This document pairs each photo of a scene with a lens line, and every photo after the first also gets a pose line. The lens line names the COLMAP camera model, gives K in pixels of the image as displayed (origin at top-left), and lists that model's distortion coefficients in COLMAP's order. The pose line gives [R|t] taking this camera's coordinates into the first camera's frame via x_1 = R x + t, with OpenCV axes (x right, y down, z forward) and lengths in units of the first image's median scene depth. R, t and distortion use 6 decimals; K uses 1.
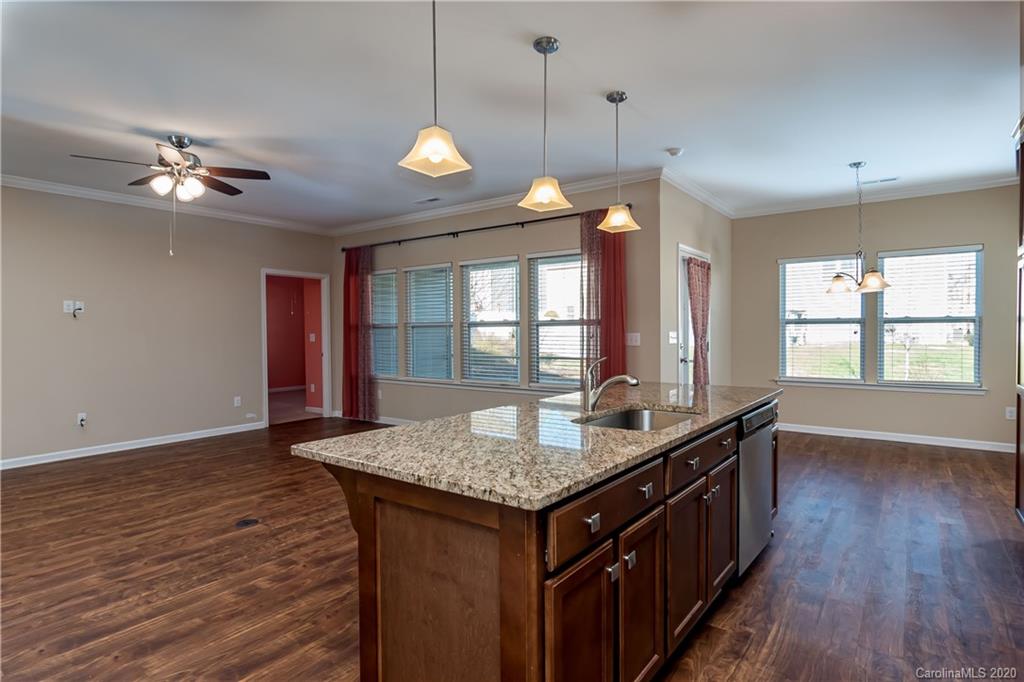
lens RADIAL K [[542.9, 0, 512.0], [0, 542.9, 341.0], [0, 0, 1]] dist [-0.003527, -0.000317]
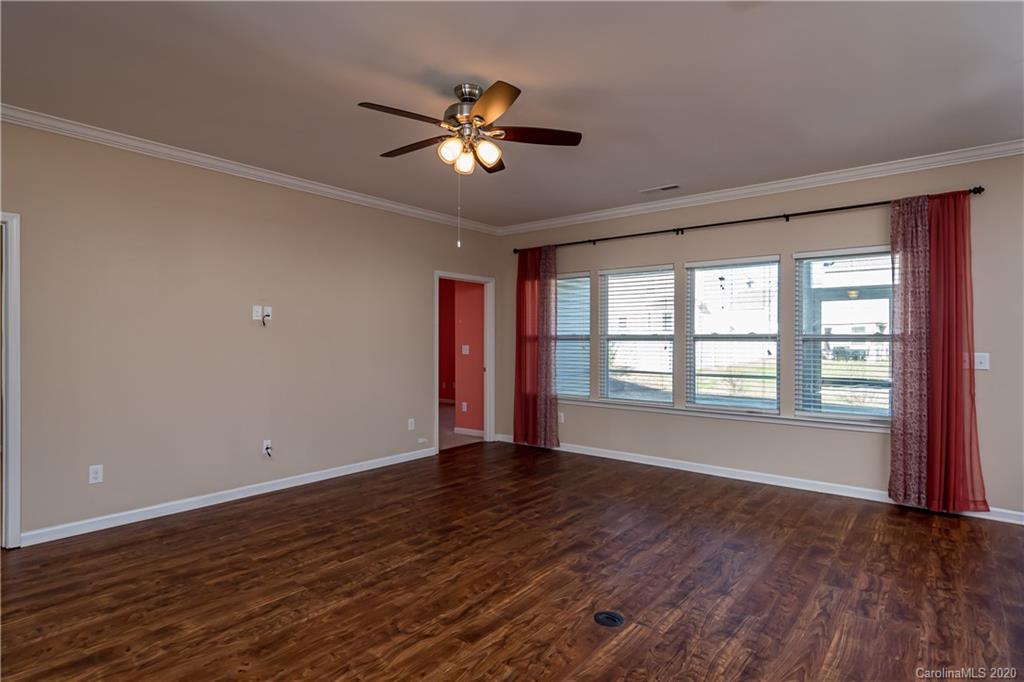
lens RADIAL K [[542.9, 0, 512.0], [0, 542.9, 341.0], [0, 0, 1]] dist [-0.003527, -0.000317]
pose [[0.998595, 0.010737, -0.051901, -0.377239], [-0.011656, 0.999780, -0.017431, -0.009643], [0.051702, 0.018012, 0.998500, 0.179023]]
